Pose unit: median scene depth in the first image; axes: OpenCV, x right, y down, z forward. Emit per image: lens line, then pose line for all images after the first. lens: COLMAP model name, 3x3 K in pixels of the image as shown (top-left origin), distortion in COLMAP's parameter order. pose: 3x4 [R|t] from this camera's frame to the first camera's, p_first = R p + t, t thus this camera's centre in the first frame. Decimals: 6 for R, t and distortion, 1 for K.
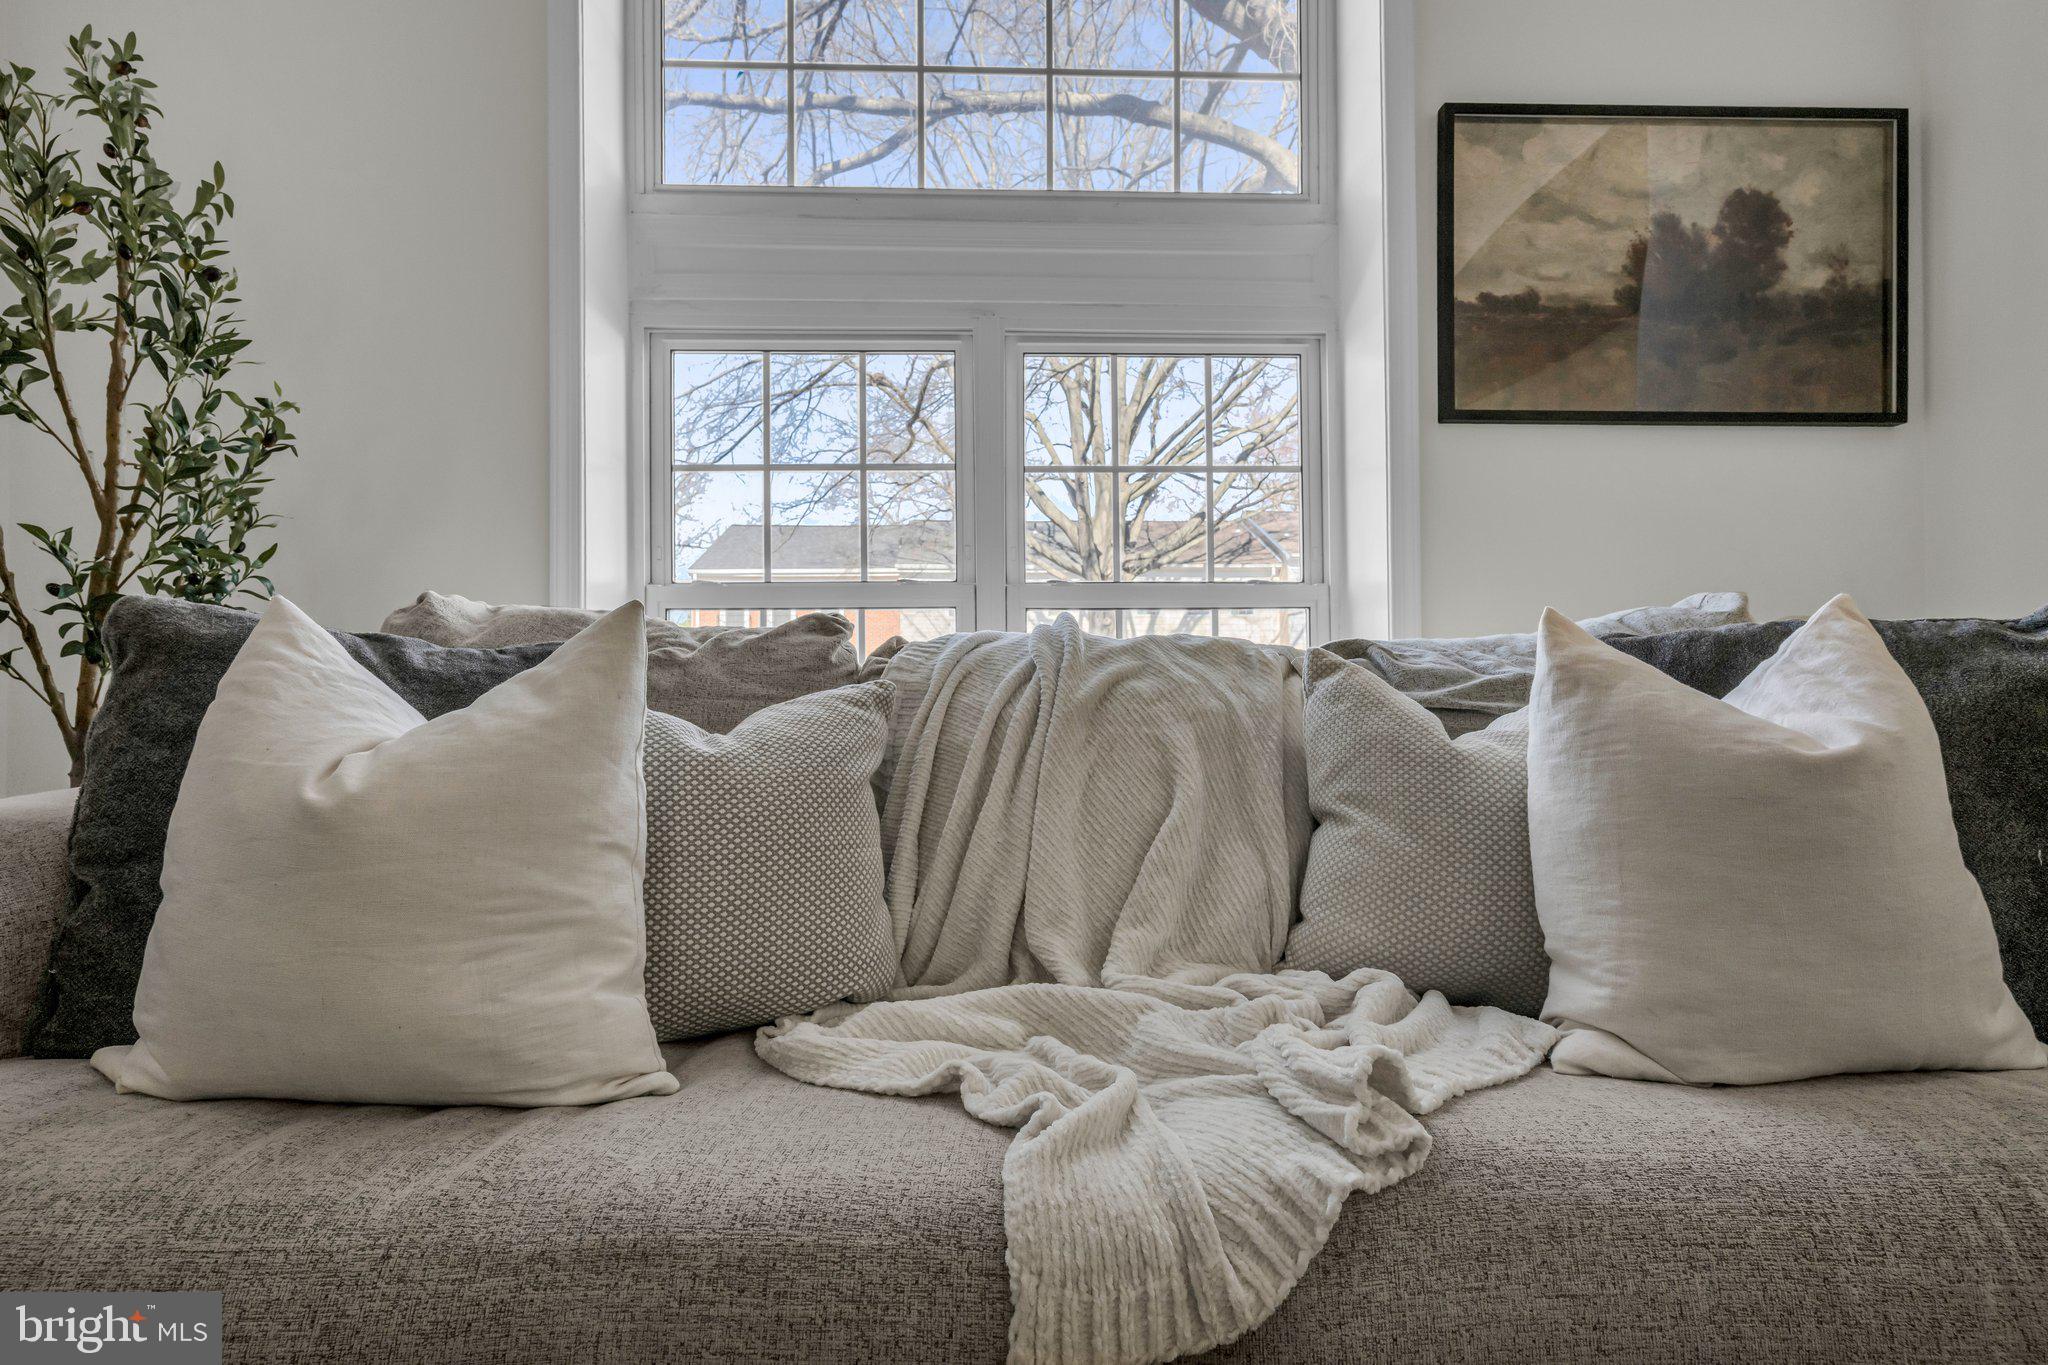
lens RADIAL K [[976.7, 0, 1024.0], [0, 976.7, 682.5], [0, 0, 1]] dist [0.002627, 0.000360]
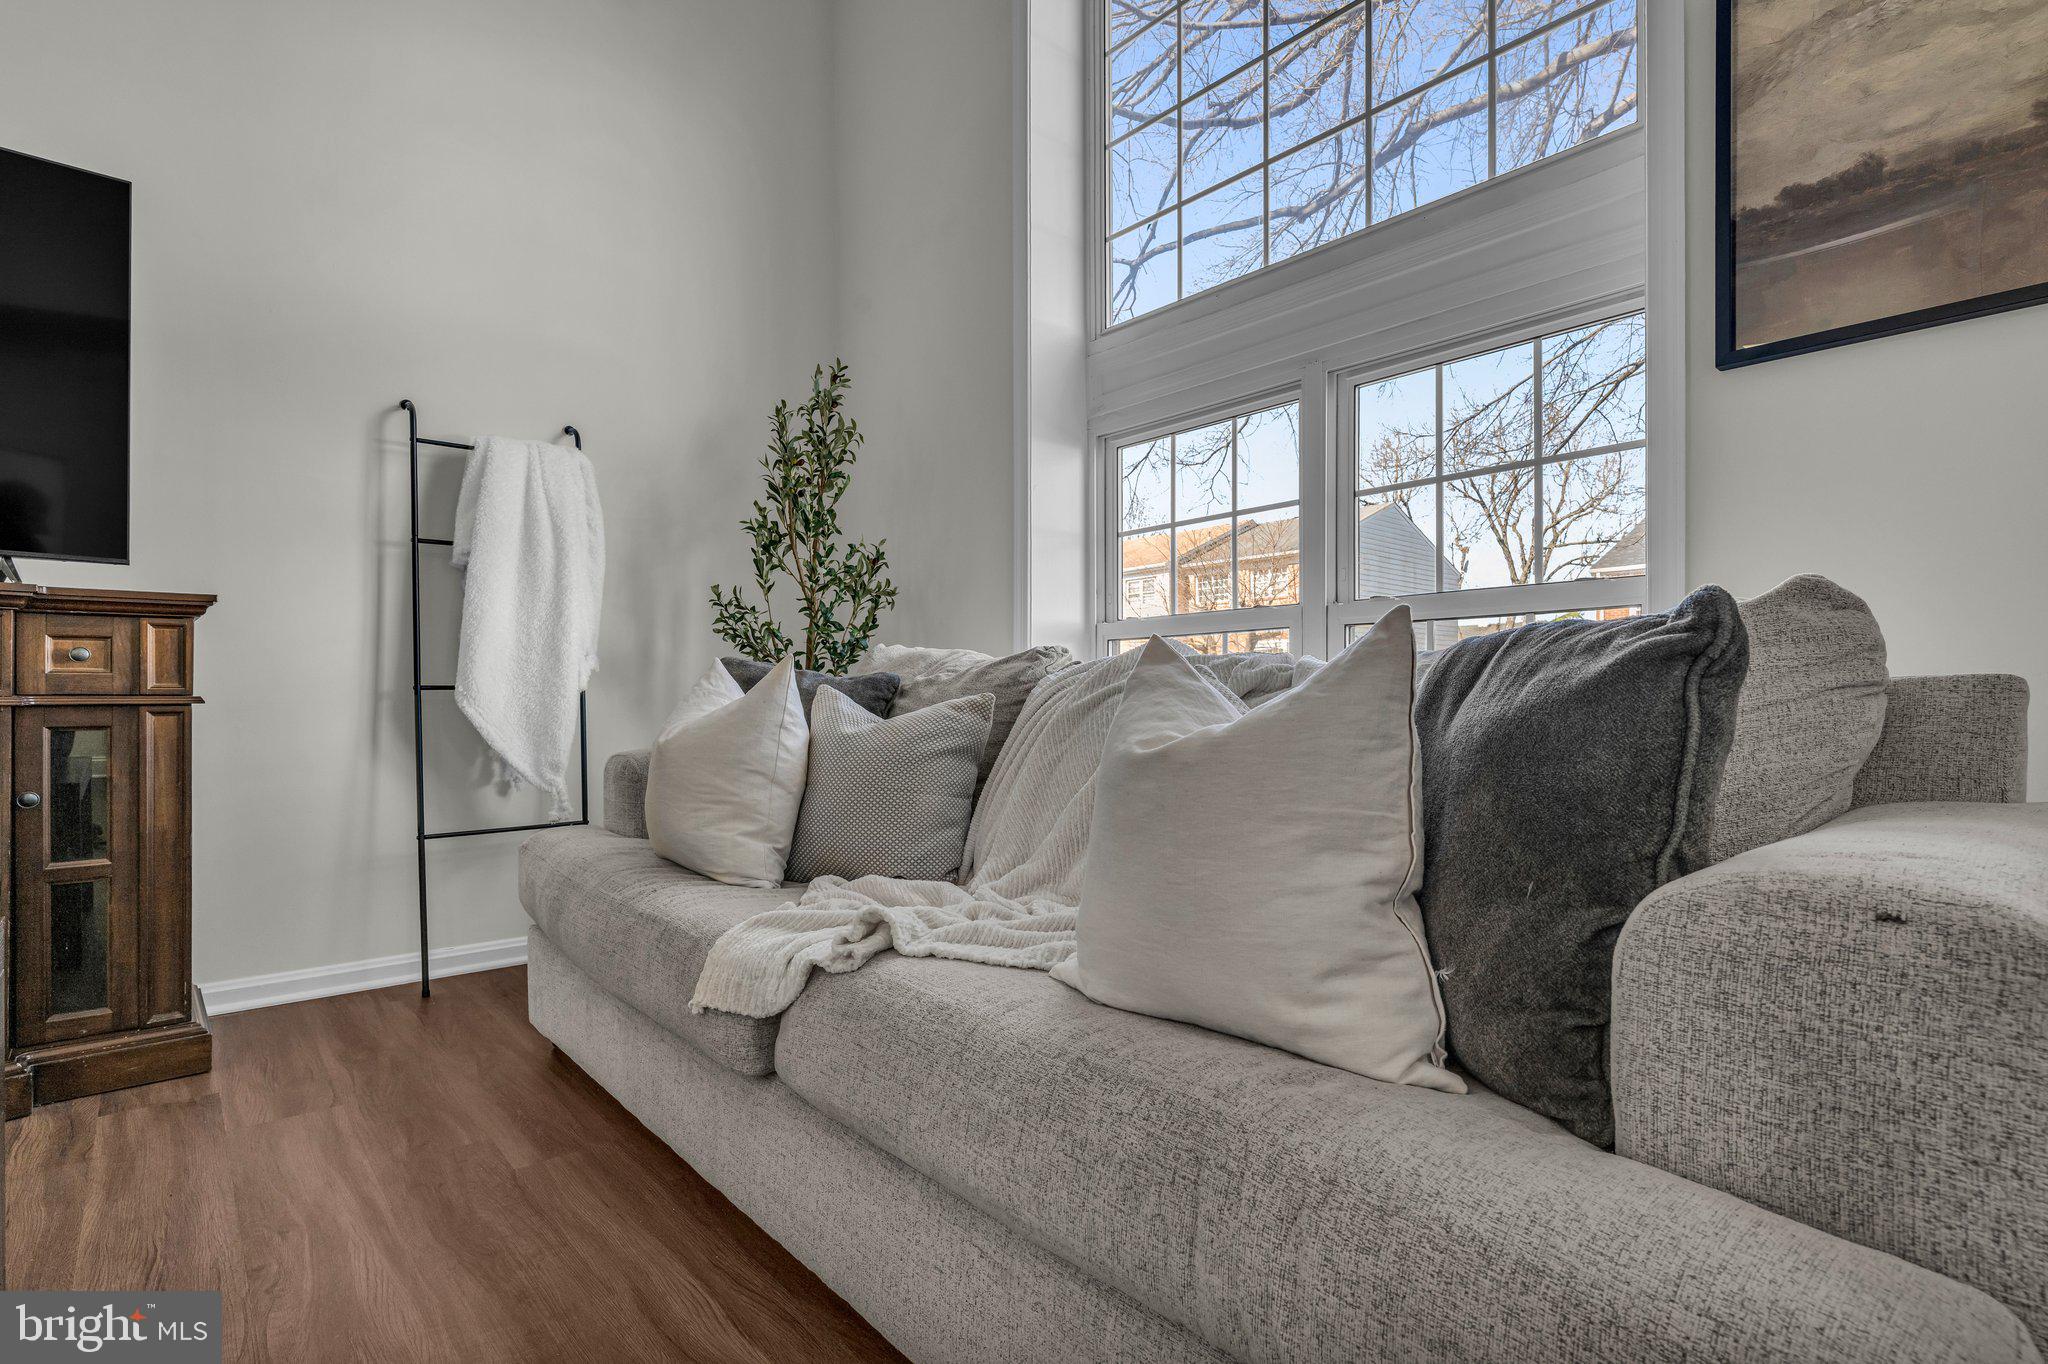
lens RADIAL K [[998.2, 0, 1023.5], [0, 998.2, 698.7], [0, 0, 1]] dist [0.001057, 0.000865]
pose [[0.630399, 0.002941, -0.776266, 0.817586], [0.002967, 0.999976, 0.006198, -0.002359], [0.776266, -0.006210, 0.630375, 0.038803]]
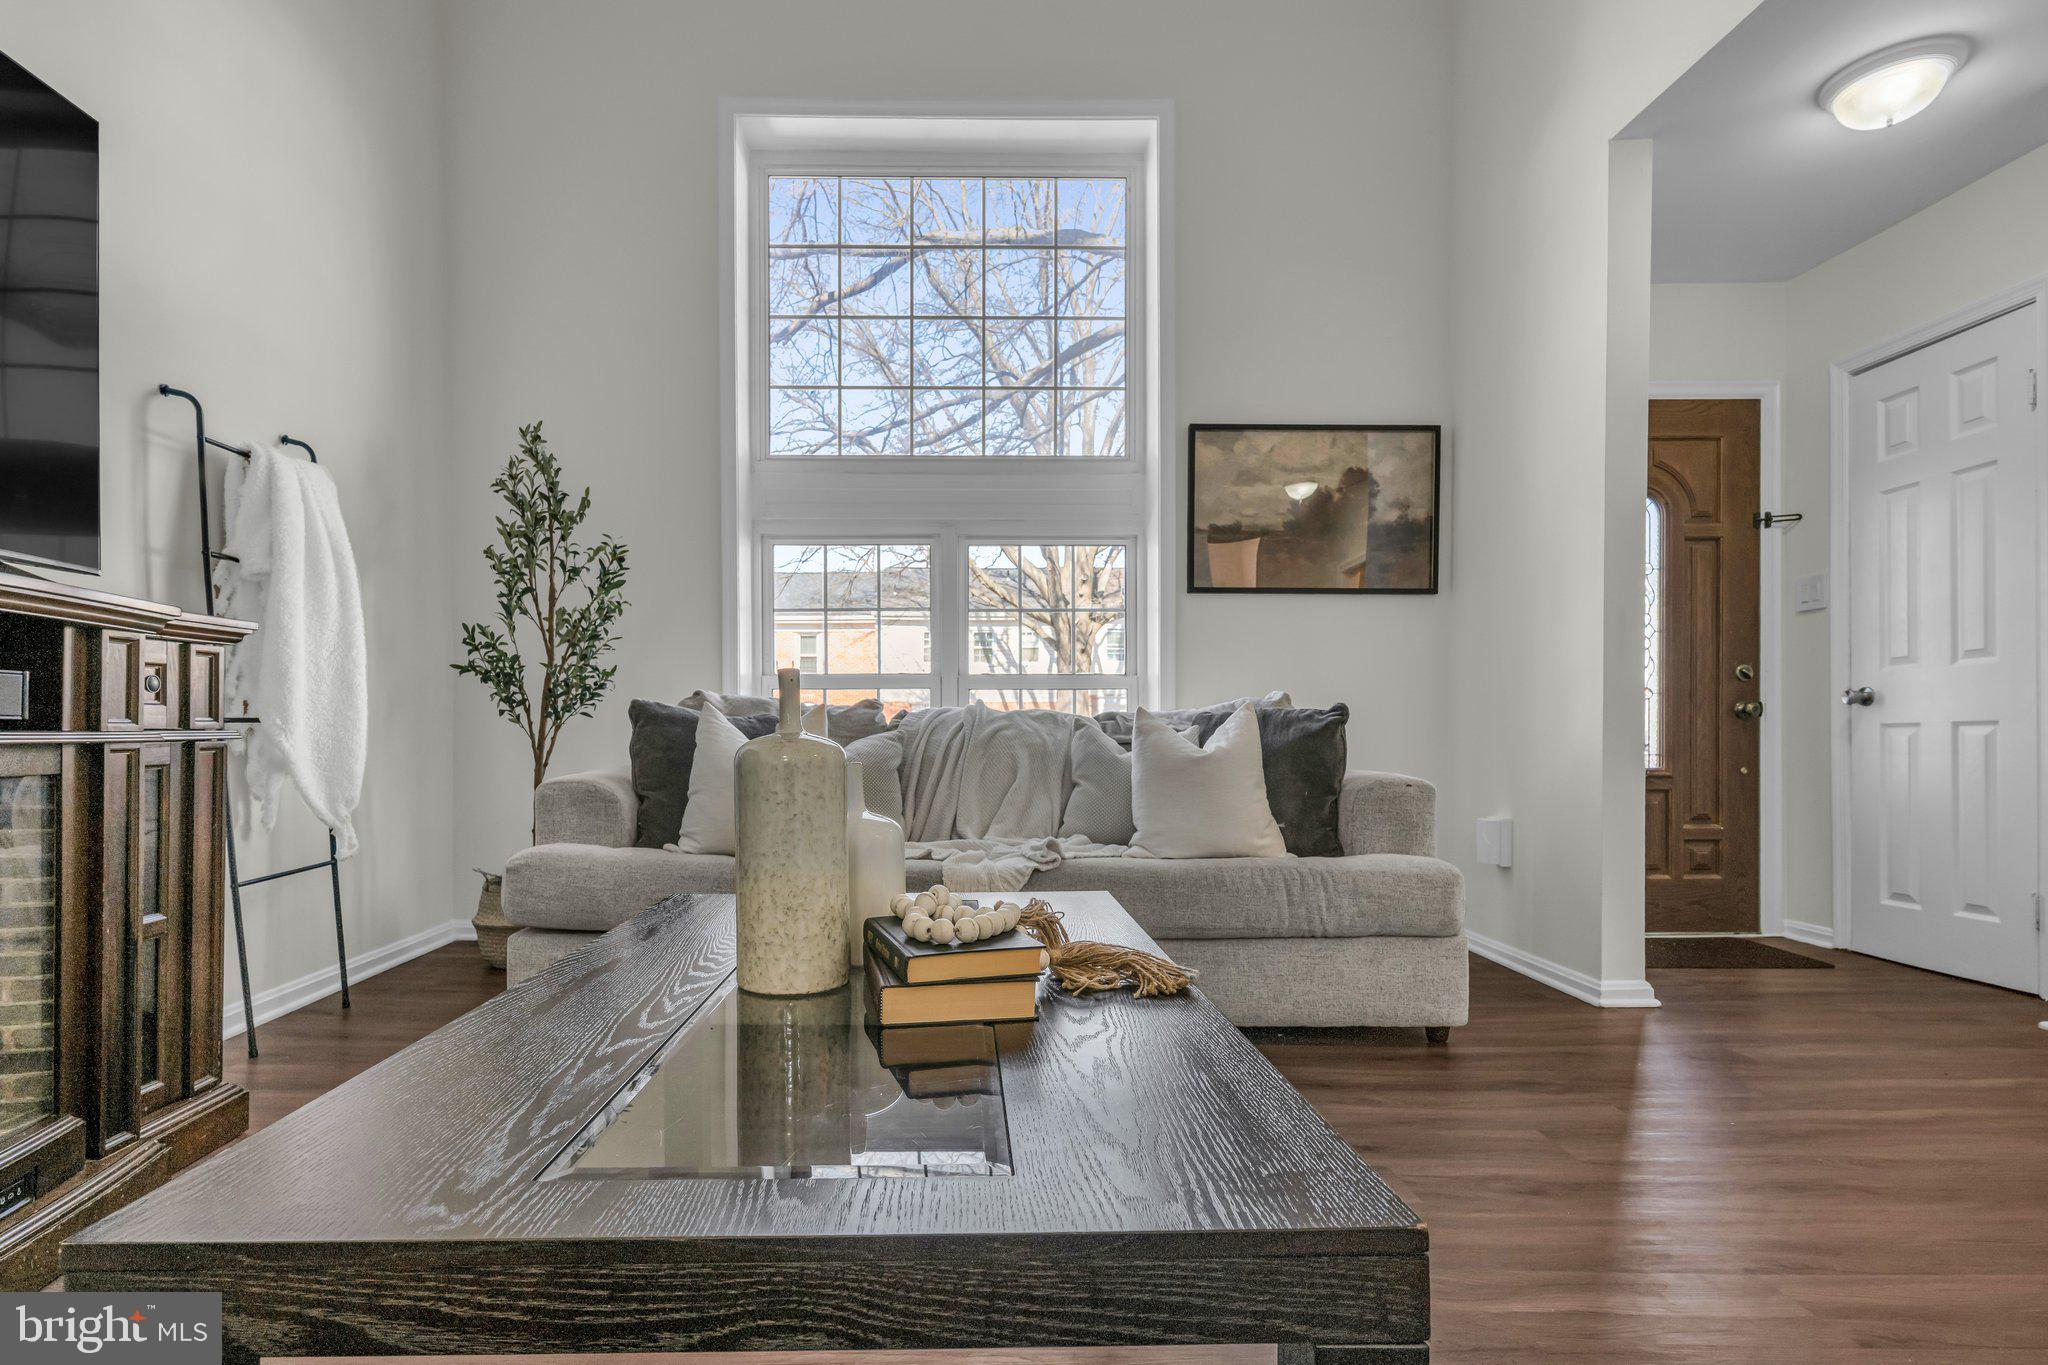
lens RADIAL K [[1014.1, 0, 968.8], [0, 1014.1, 744.8], [0, 0, 1]] dist [-0.001298, 0.000313]
pose [[0.999540, 0.005439, -0.029845, 0.075251], [-0.004878, 0.999811, 0.018831, -0.010085], [0.029942, -0.018677, 0.999377, -1.128475]]
